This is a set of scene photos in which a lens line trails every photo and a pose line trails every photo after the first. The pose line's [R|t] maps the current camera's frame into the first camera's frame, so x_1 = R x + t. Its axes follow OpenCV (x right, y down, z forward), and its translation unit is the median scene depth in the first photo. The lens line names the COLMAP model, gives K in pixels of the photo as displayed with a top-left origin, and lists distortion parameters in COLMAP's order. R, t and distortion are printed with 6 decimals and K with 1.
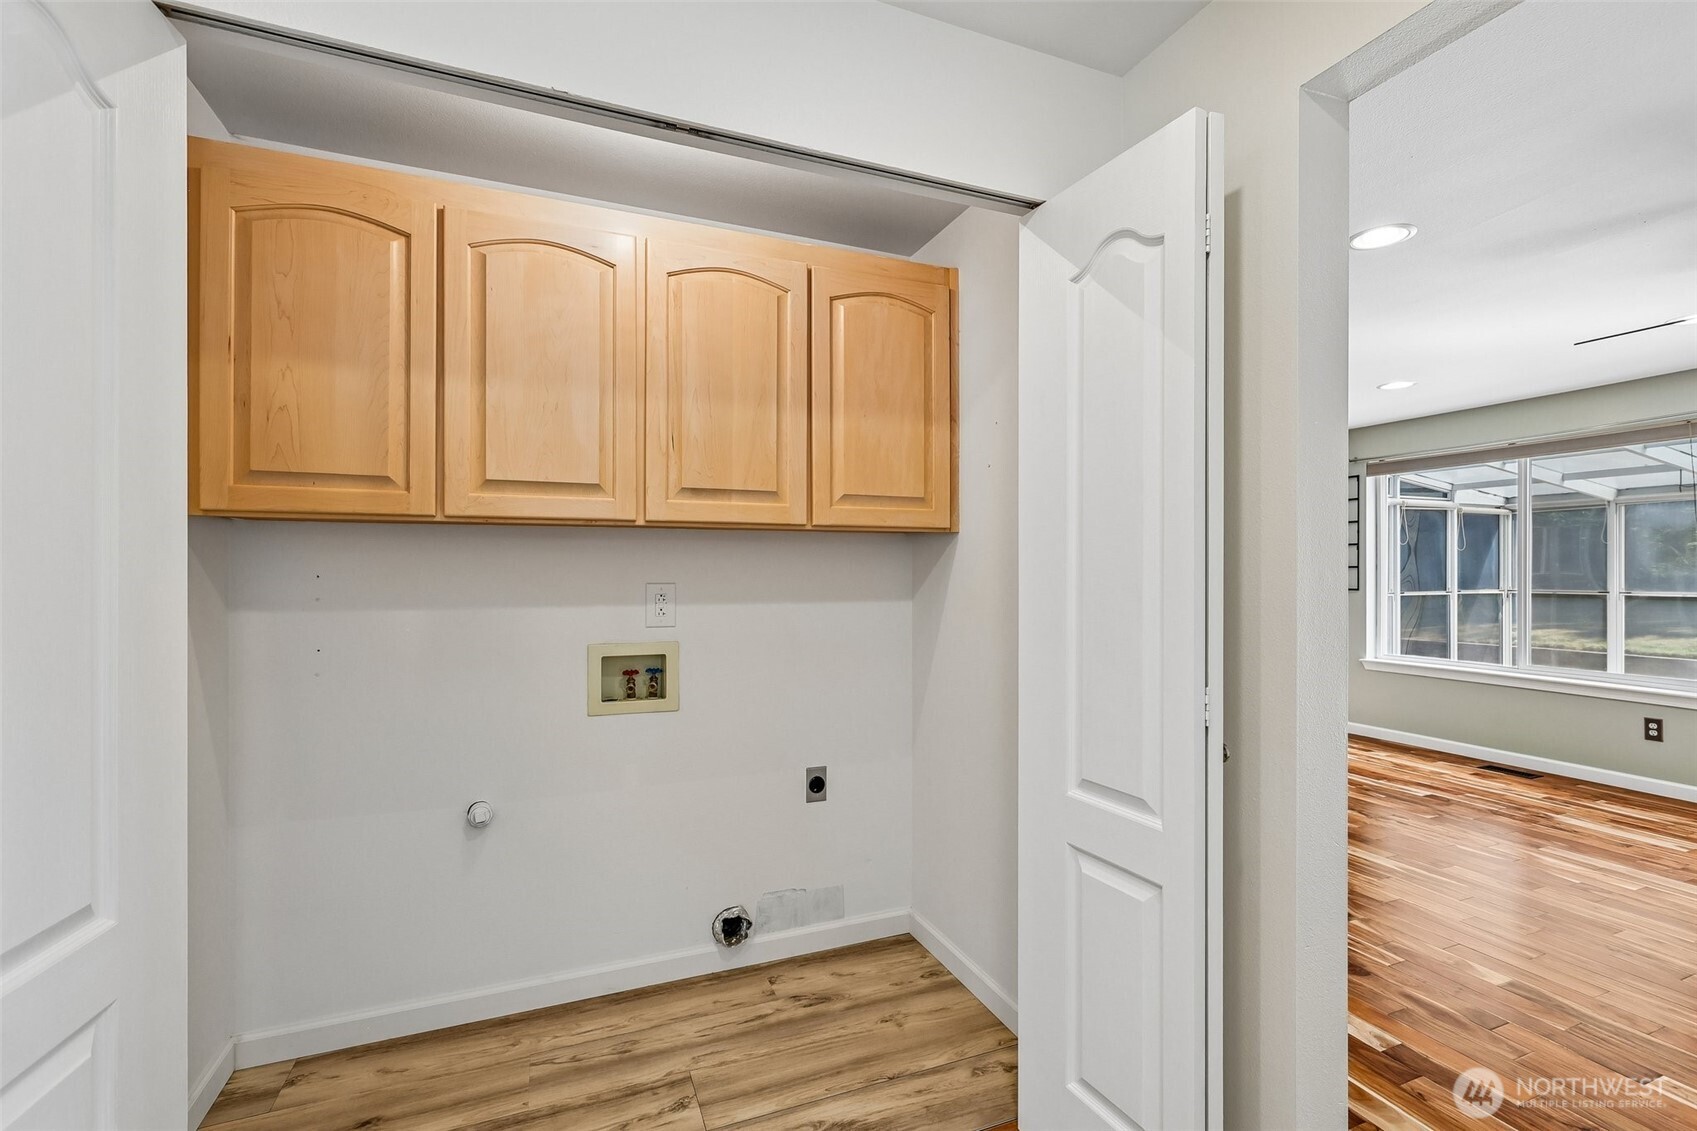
lens RADIAL K [[750.0, 0, 858.5], [0, 750.0, 566.5], [0, 0, 1]] dist [0.000322, 0.000606]
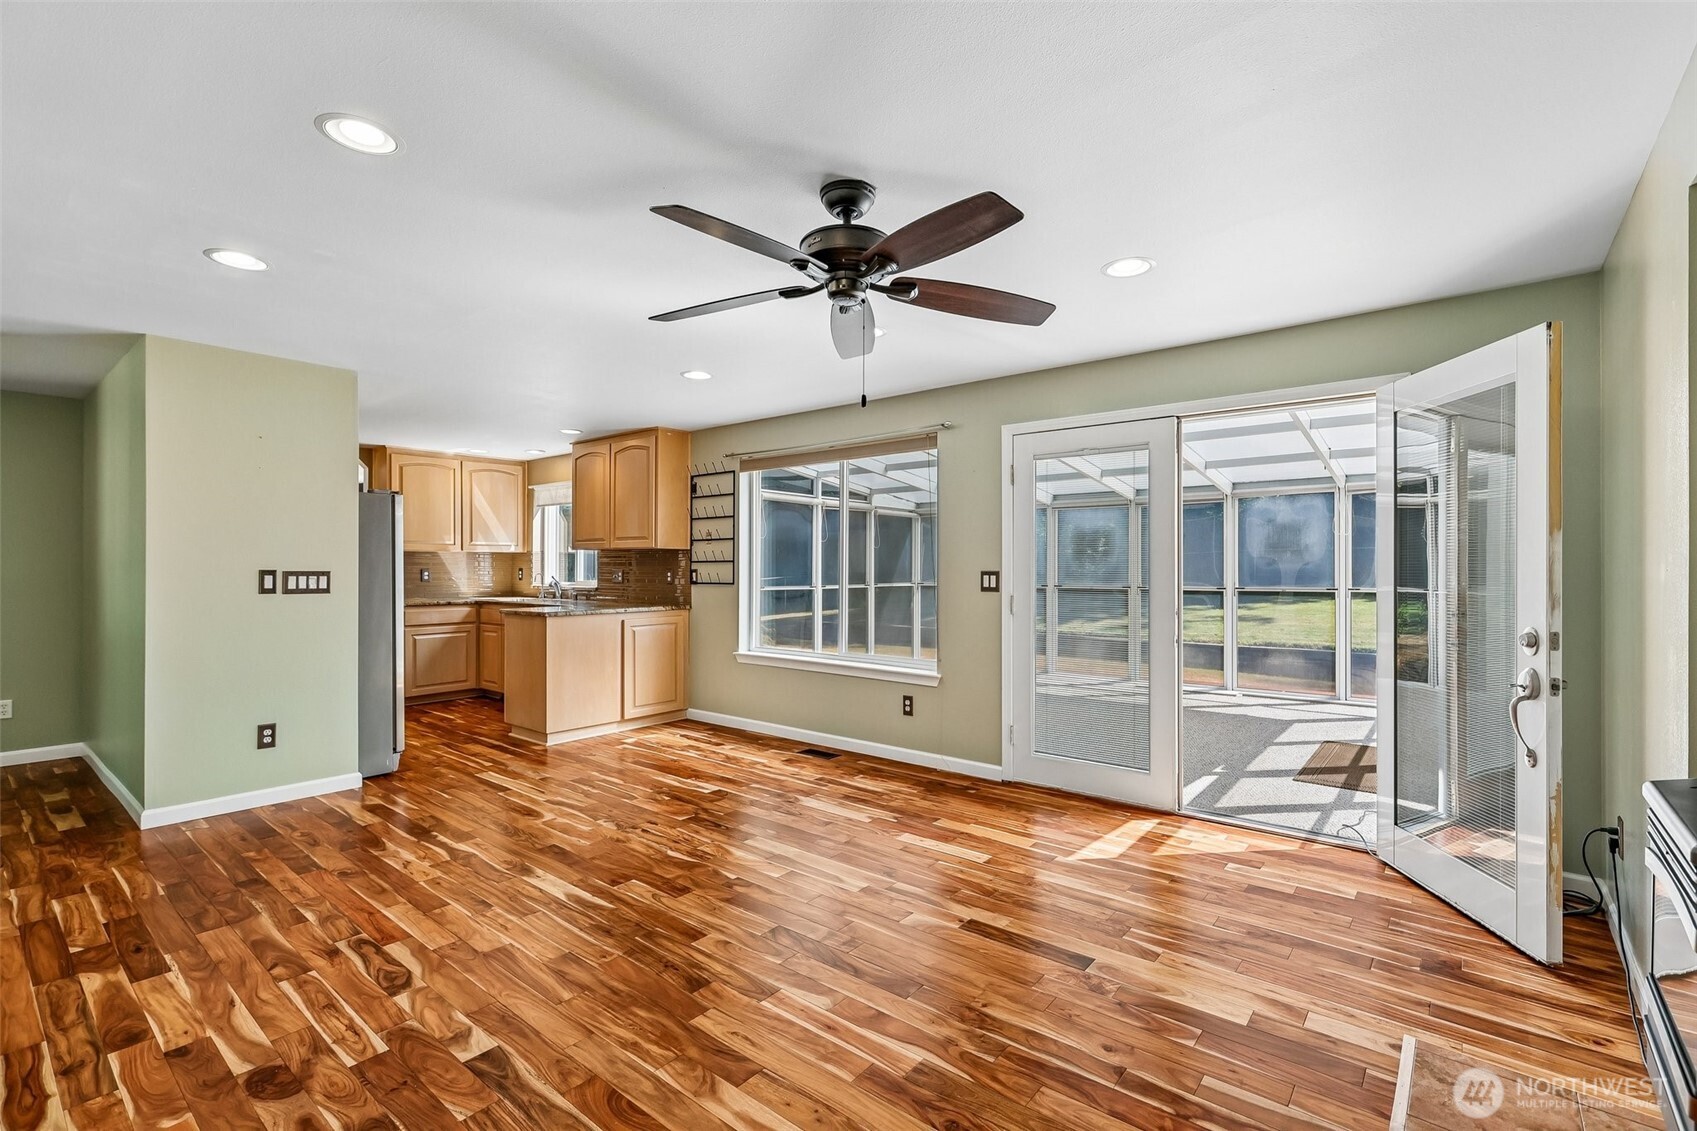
lens RADIAL K [[750.0, 0, 858.5], [0, 750.0, 566.5], [0, 0, 1]] dist [0.000322, 0.000606]
pose [[0.884220, 0.002910, 0.467061, 0.346569], [-0.004719, 0.999985, 0.002704, 0.004236], [-0.467046, -0.004595, 0.884221, 0.029569]]
